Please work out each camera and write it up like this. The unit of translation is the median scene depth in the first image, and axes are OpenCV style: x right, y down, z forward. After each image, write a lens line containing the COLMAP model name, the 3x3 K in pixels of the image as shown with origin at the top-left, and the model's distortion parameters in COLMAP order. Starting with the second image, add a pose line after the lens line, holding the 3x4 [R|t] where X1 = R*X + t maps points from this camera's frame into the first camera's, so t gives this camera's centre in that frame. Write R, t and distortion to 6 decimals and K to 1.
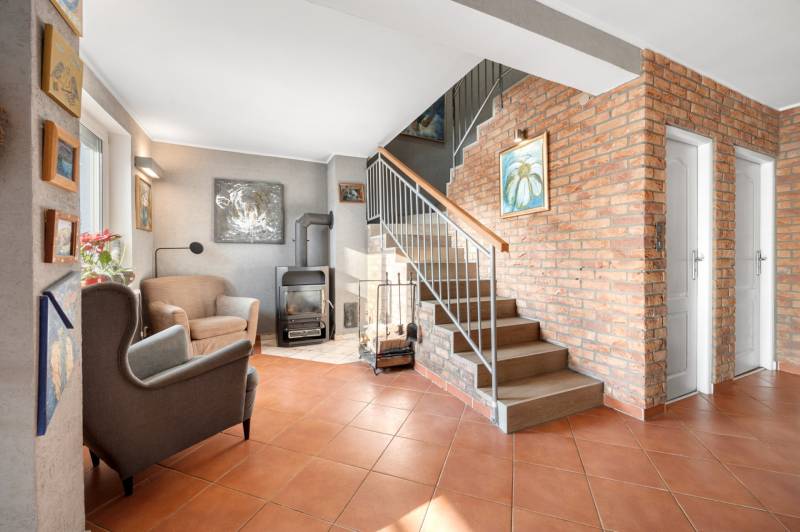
lens RADIAL K [[316.9, 0, 401.9], [0, 316.9, 263.1], [0, 0, 1]] dist [-0.003614, -0.000059]
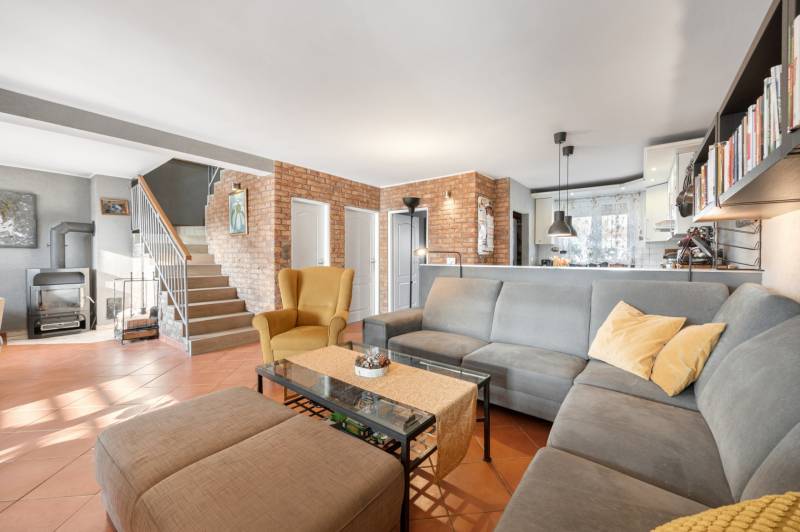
lens RADIAL K [[316.9, 0, 398.3], [0, 316.9, 261.9], [0, 0, 1]] dist [-0.003614, -0.000059]
pose [[0.892534, -0.002154, 0.450974, 0.285136], [0.002875, 0.999995, -0.000914, -0.009367], [-0.450970, 0.002112, 0.892536, -0.611714]]
